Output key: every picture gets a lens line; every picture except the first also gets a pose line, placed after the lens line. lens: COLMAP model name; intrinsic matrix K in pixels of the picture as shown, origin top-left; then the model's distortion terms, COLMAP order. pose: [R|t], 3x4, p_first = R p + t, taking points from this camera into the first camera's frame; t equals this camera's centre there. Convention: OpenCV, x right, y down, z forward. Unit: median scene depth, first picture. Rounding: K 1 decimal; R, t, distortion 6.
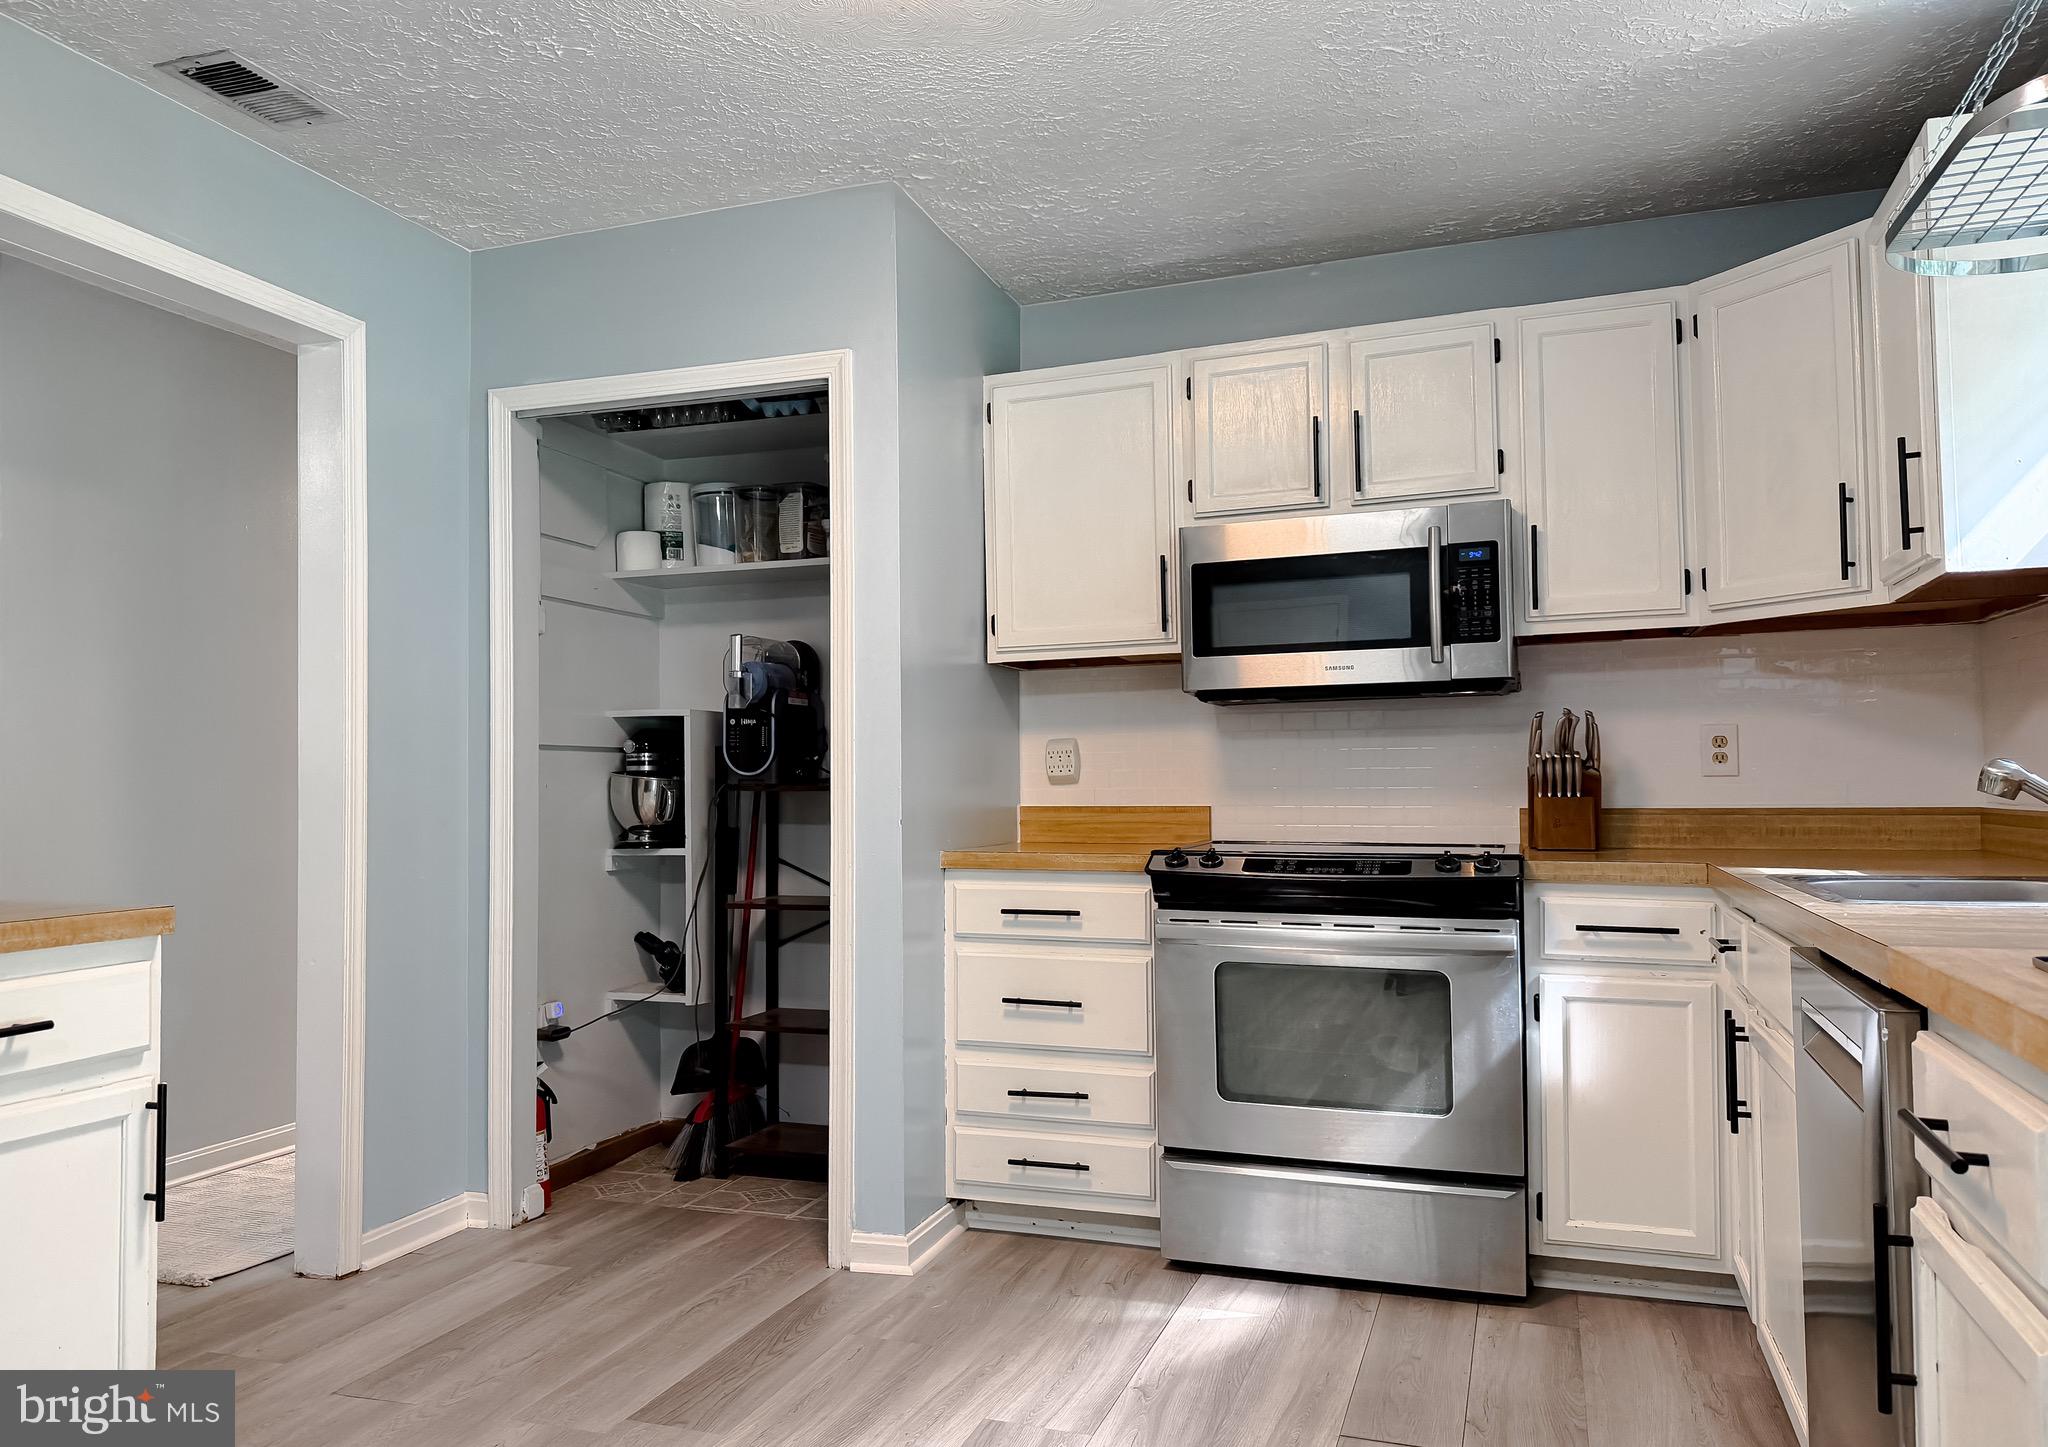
lens RADIAL K [[1463.4, 0, 1017.6], [0, 1463.4, 708.5], [0, 0, 1]] dist [0.138652, -0.233001]
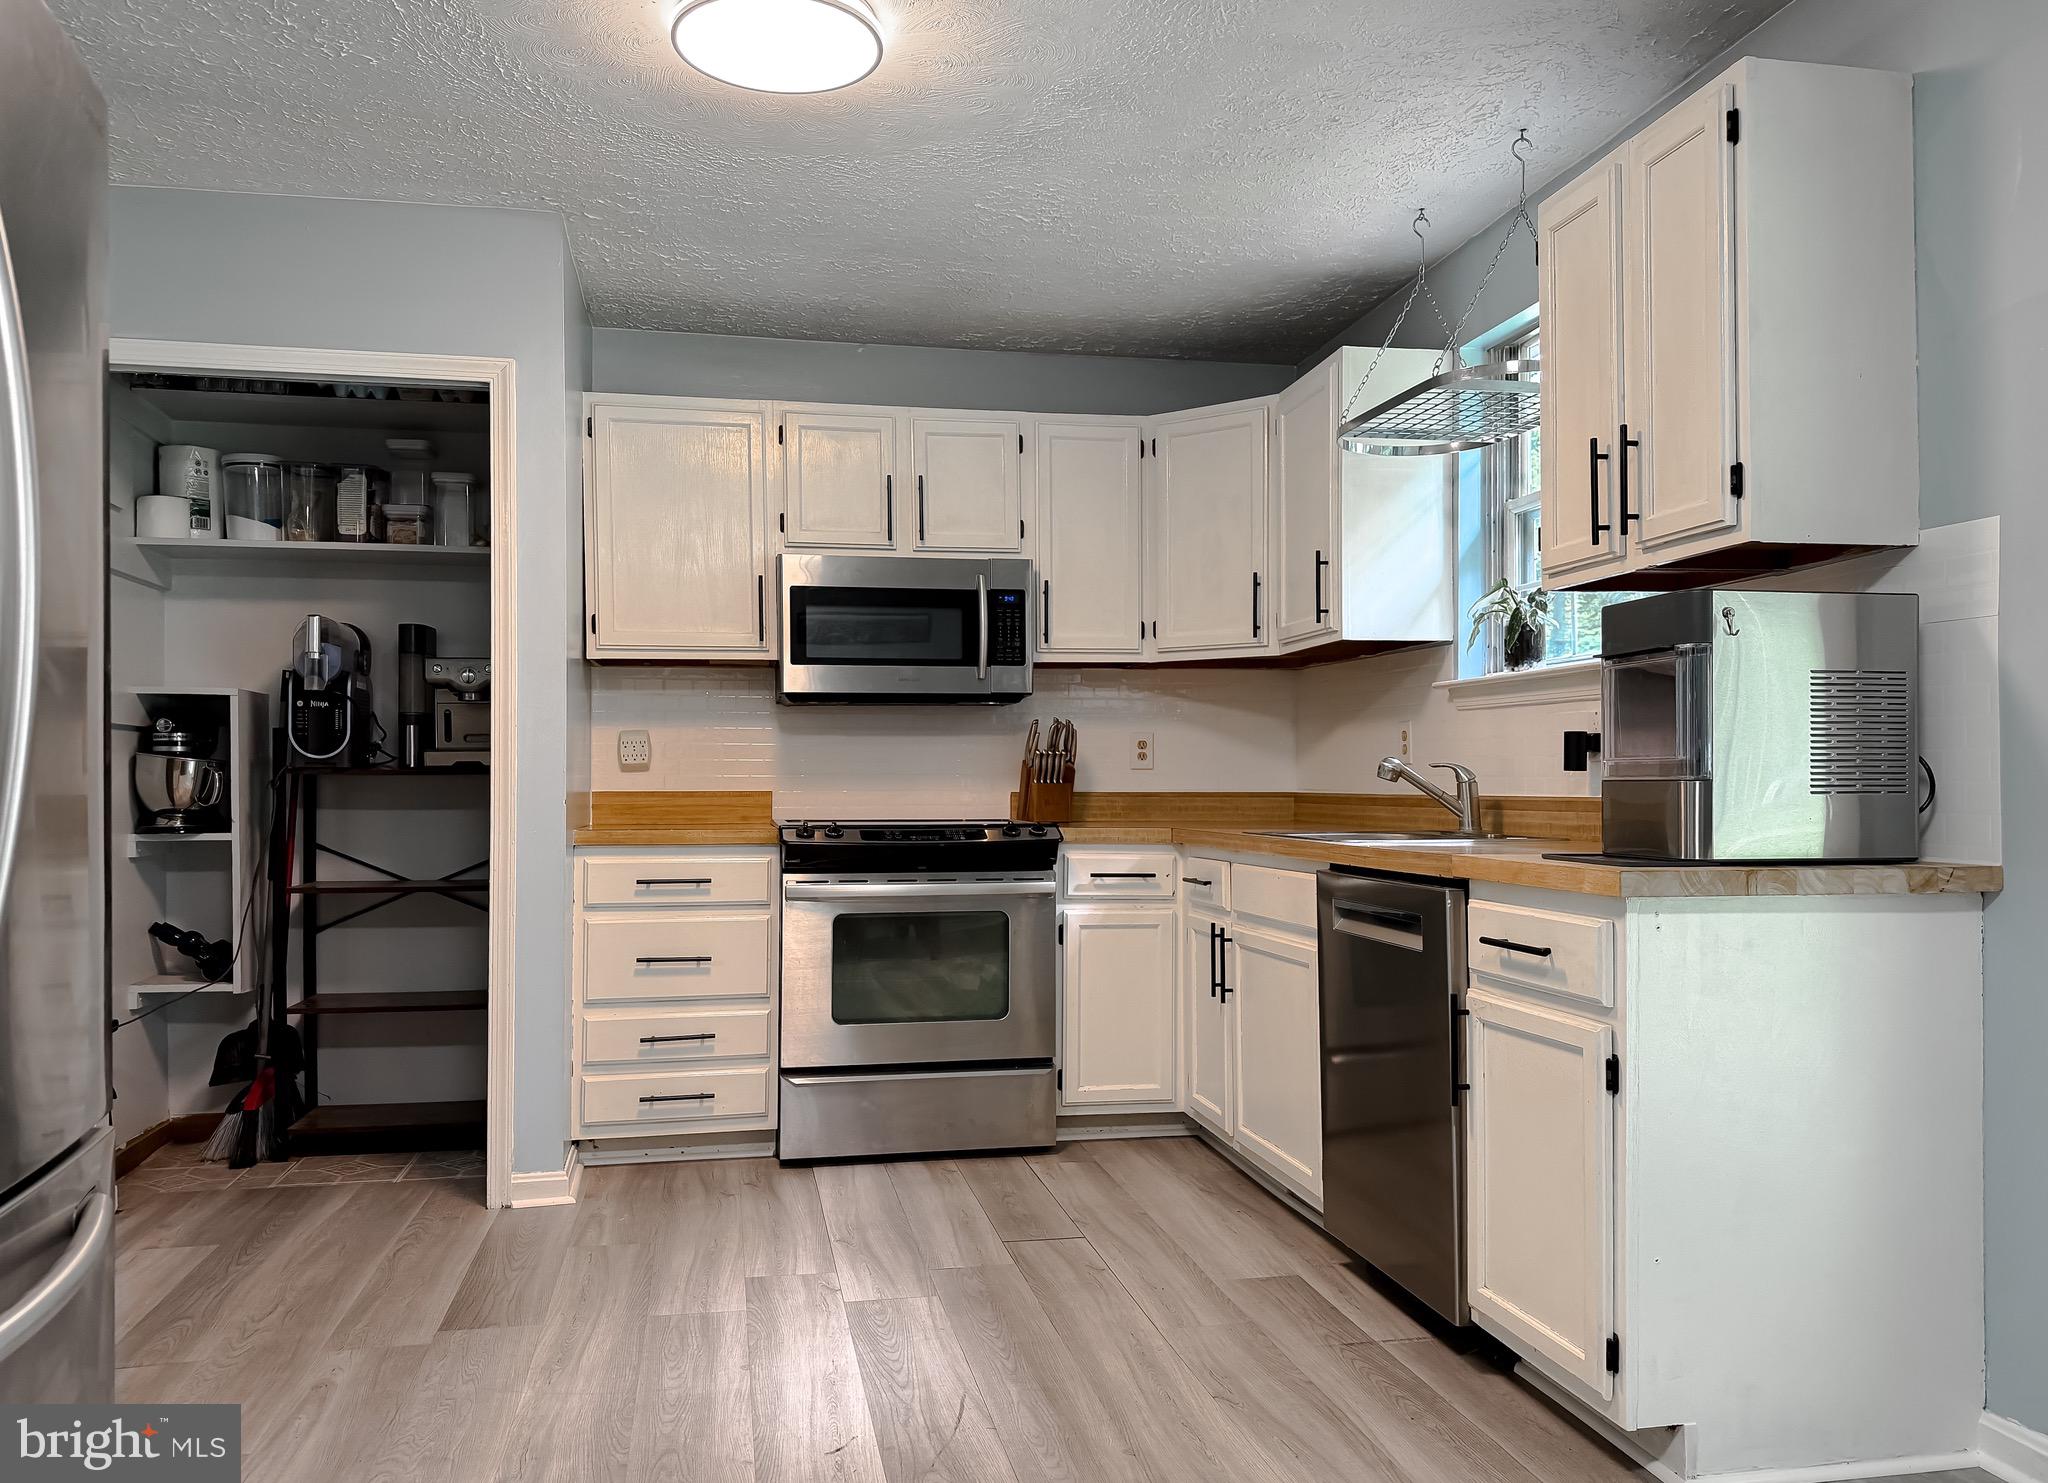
lens RADIAL K [[1450.5, 0, 1024.0], [0, 1450.5, 741.5], [0, 0, 1]] dist [0.101818, -0.147096]
pose [[0.854763, 0.023365, 0.518492, -0.333594], [-0.034679, 0.999325, 0.012137, 0.006621], [-0.517858, -0.028355, 0.854996, -0.106641]]
